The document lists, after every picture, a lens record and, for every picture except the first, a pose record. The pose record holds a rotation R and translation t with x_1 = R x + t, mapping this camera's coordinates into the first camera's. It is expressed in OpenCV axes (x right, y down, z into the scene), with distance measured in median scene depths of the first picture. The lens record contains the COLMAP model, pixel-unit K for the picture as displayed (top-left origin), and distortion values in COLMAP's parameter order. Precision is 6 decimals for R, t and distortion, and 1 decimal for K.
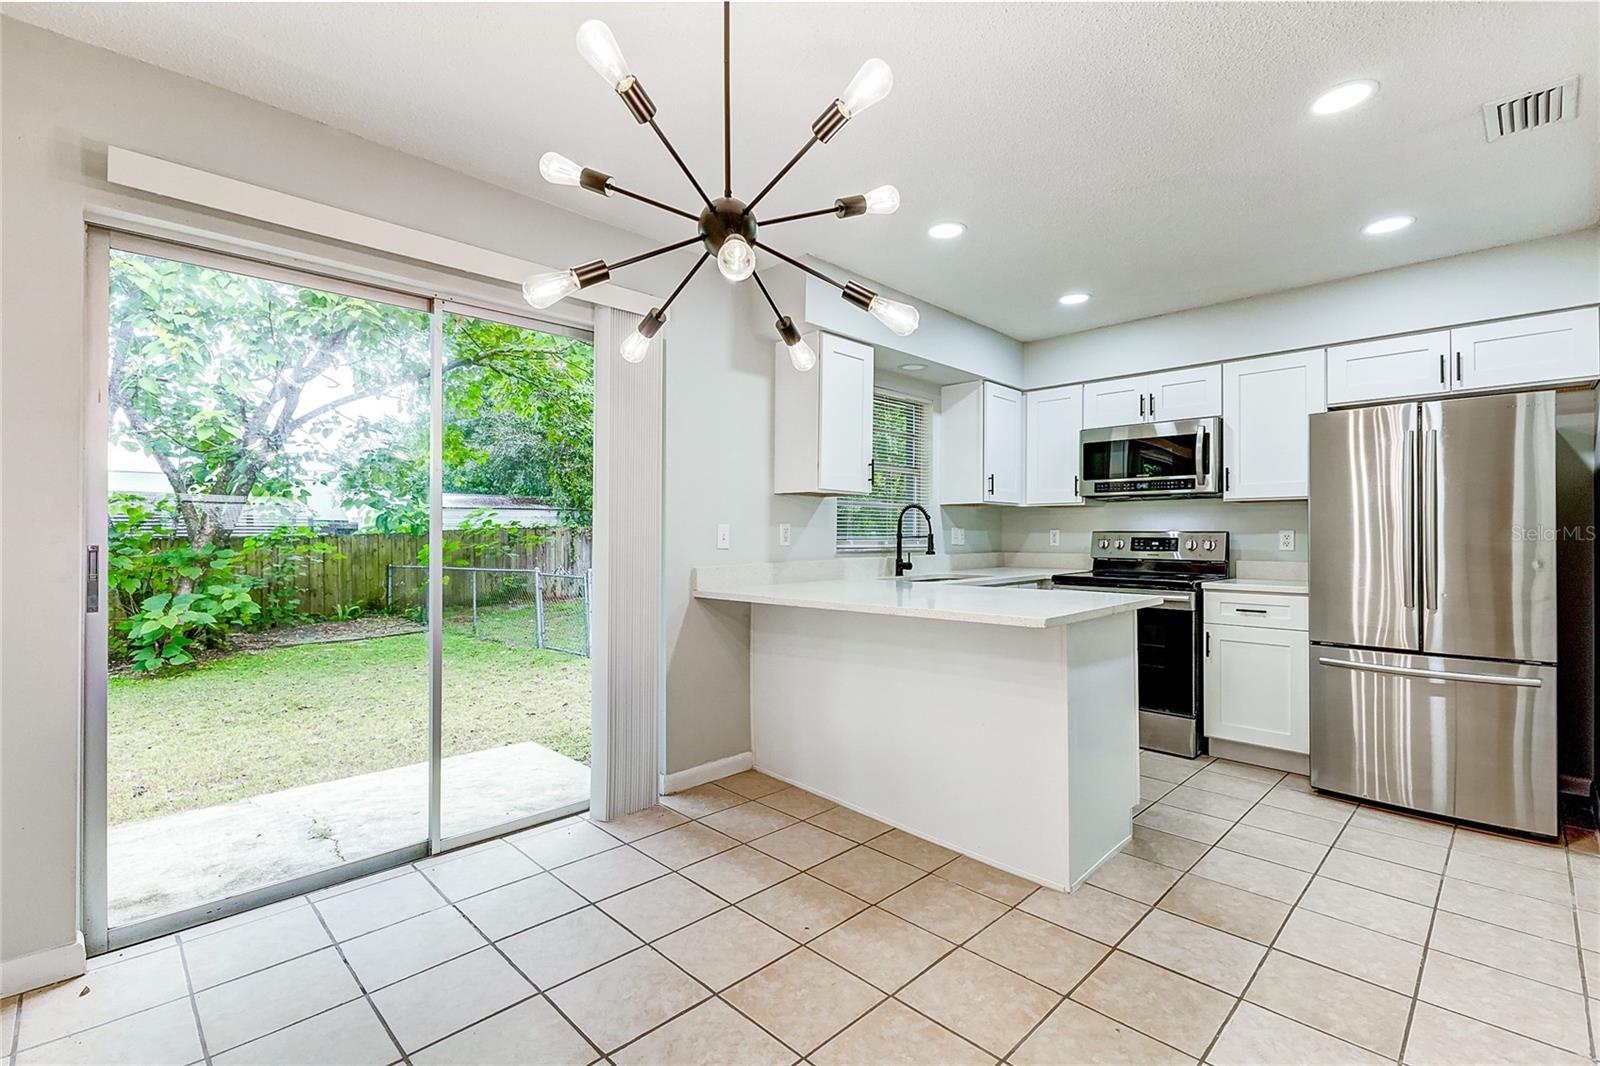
lens RADIAL K [[729.7, 0, 800.0], [0, 729.7, 533.0], [0, 0, 1]] dist [0.004349, 0.000583]
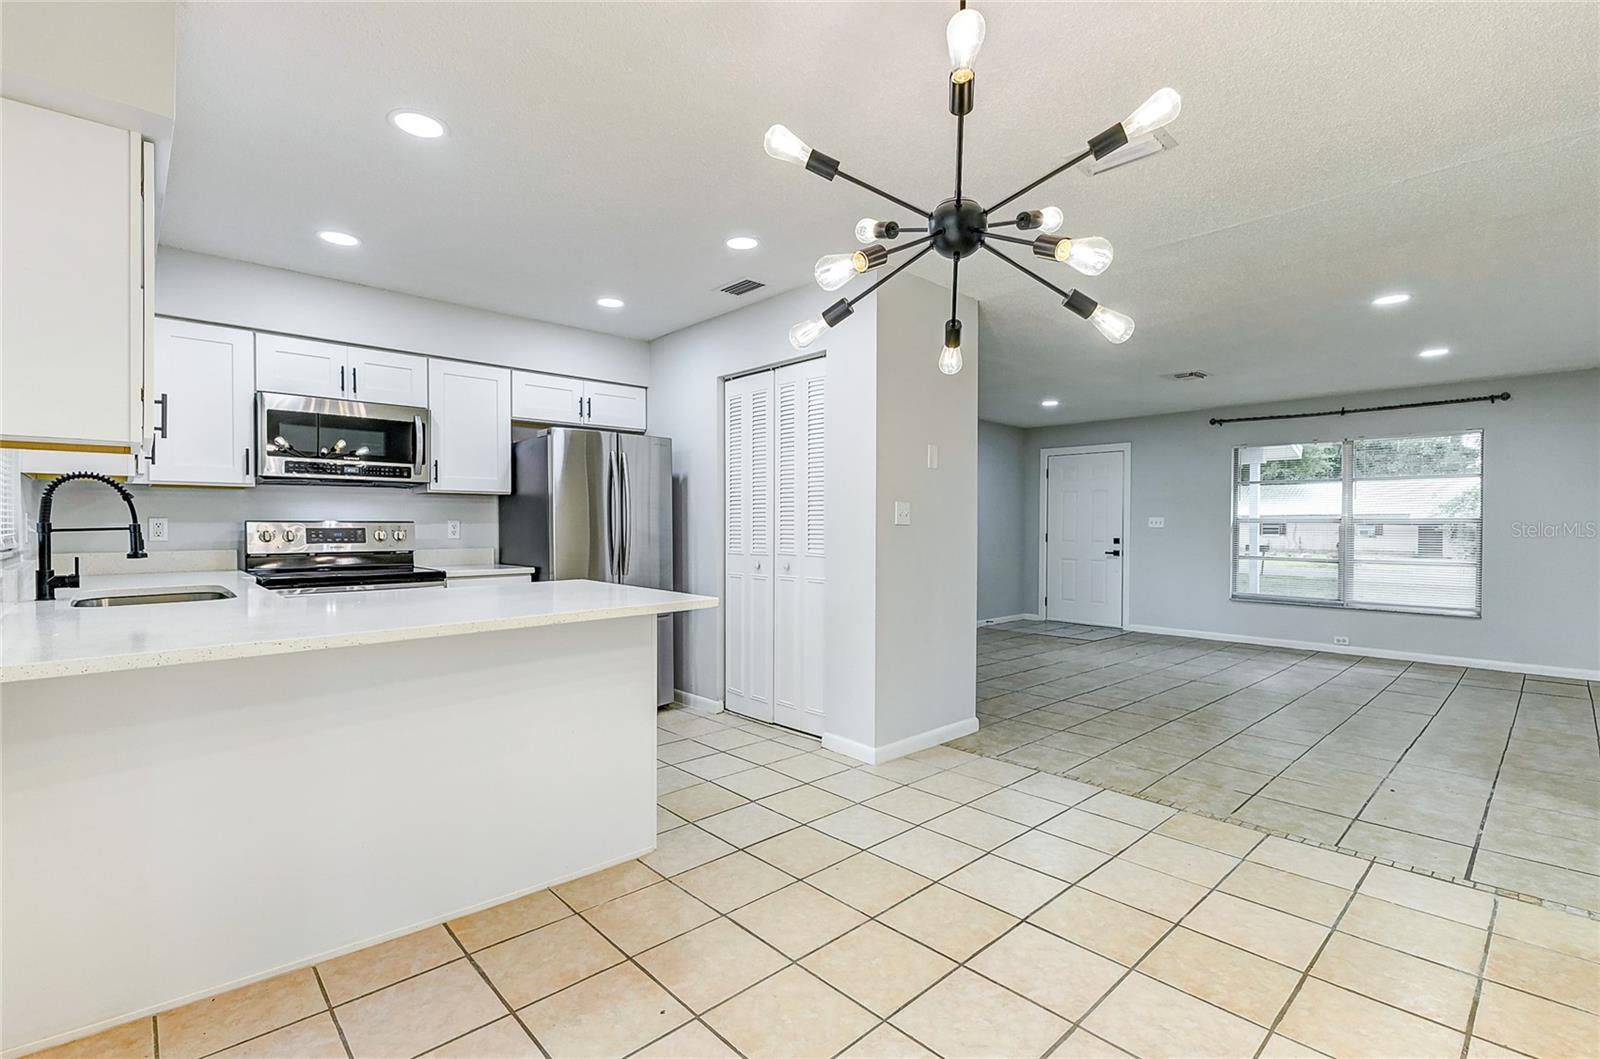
lens RADIAL K [[704.0, 0, 796.0], [0, 704.0, 544.5], [0, 0, 1]] dist [0.000196, -0.000057]
pose [[0.031499, -0.029183, 0.999078, -0.374412], [-0.000273, 0.999573, 0.029206, 0.001405], [-0.999504, -0.001193, 0.031477, 0.420212]]
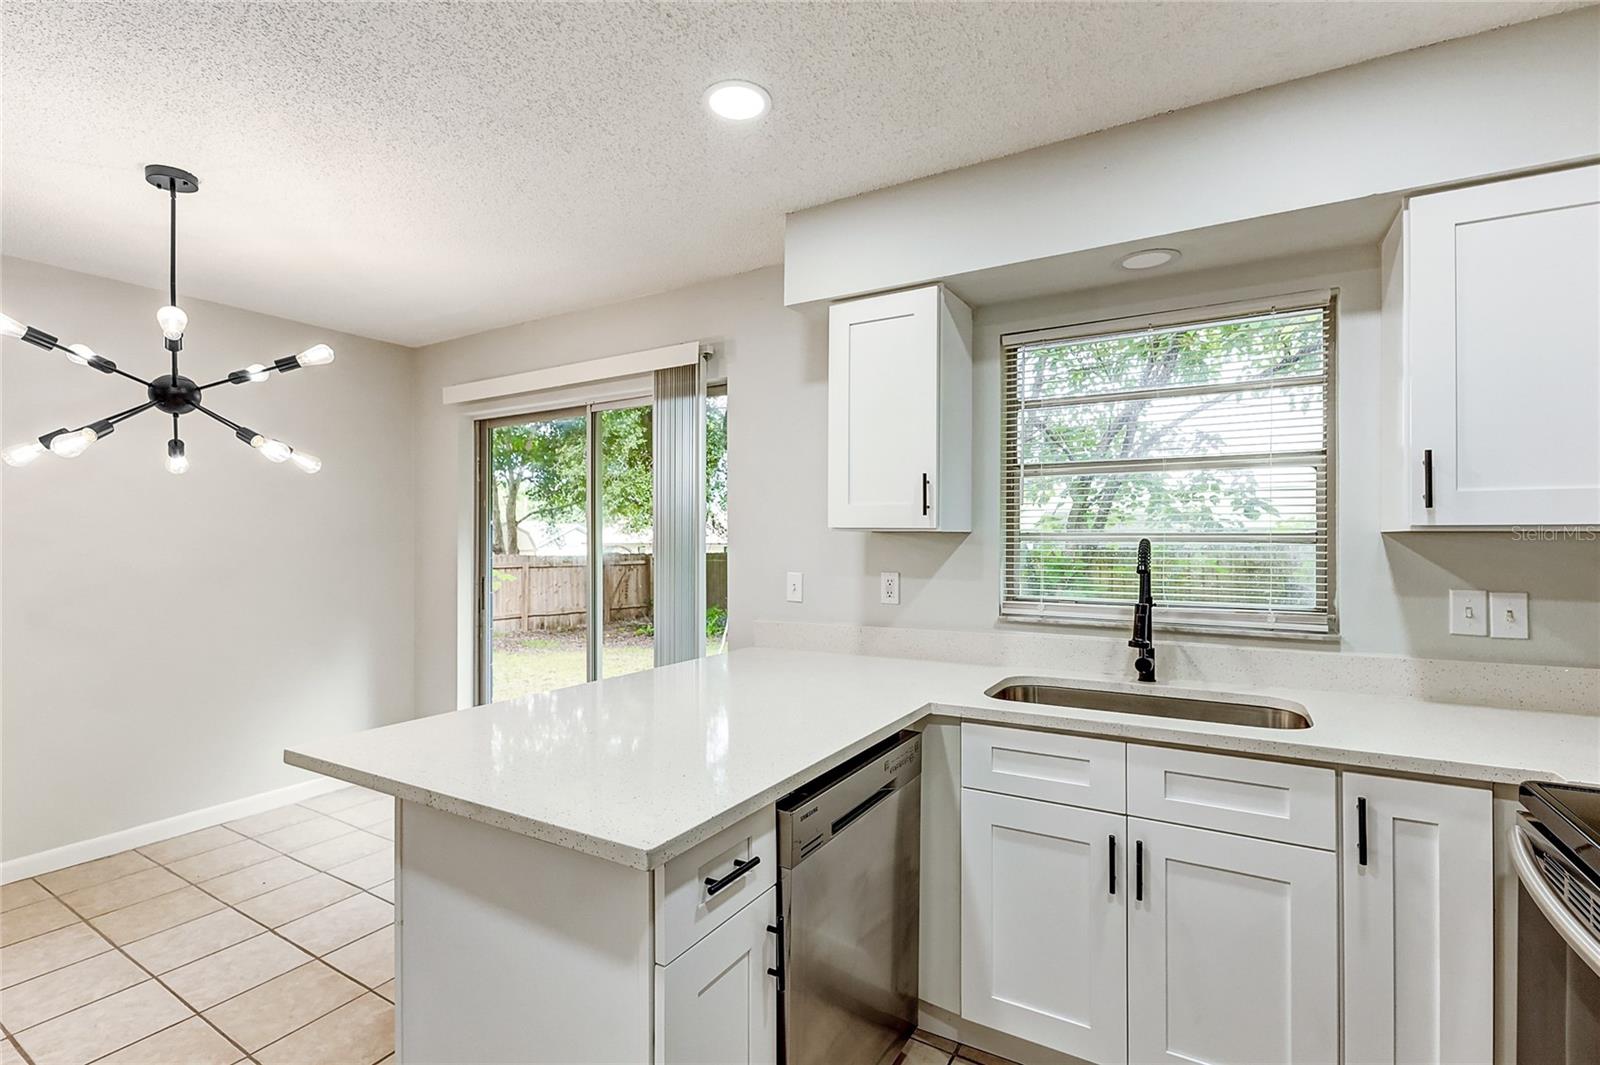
lens RADIAL K [[685.5, 0, 800.0], [0, 685.5, 532.5], [0, 0, 1]] dist [-0.000112, -0.000011]
pose [[0.249181, -0.012103, -0.968381, 0.529726], [0.003486, 0.999927, -0.011601, -0.038885], [0.968451, -0.000485, 0.249204, 0.652307]]
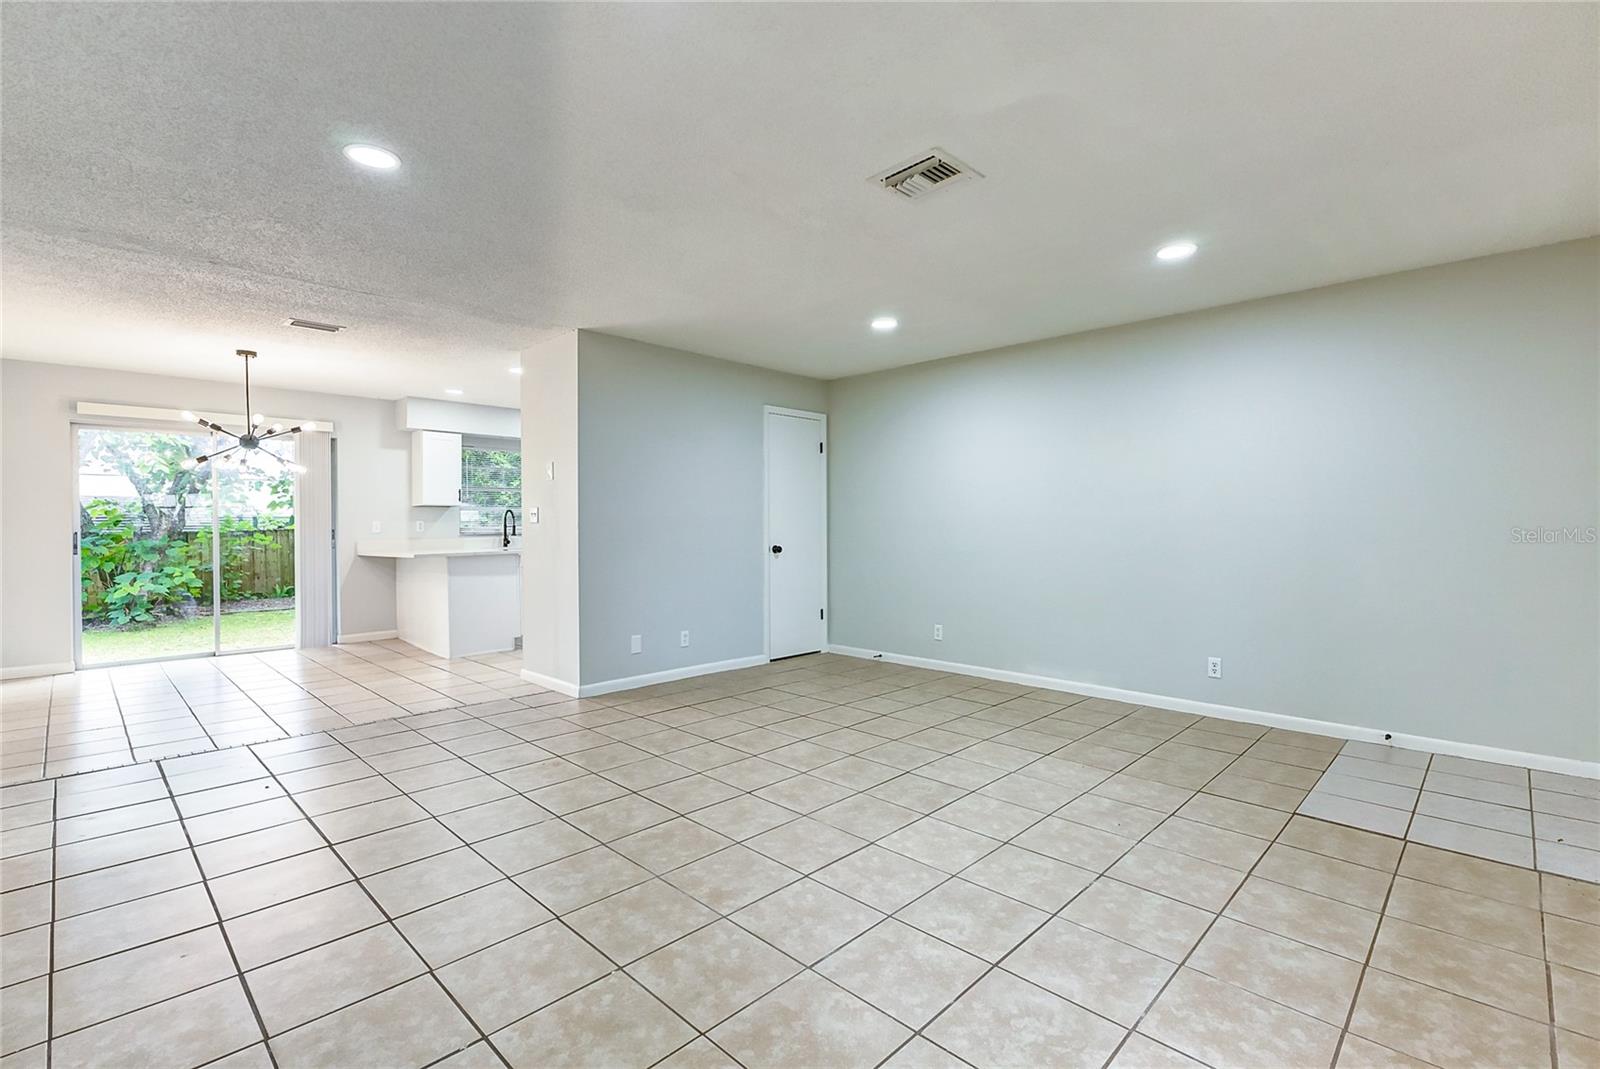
lens RADIAL K [[727.8, 0, 800.0], [0, 727.8, 534.5], [0, 0, 1]] dist [0.009342, -0.007104]
pose [[0.999923, -0.008637, 0.008925, 0.885490], [0.008516, 0.999873, 0.013495, 0.006742], [-0.009041, -0.013418, 0.999869, -0.900374]]
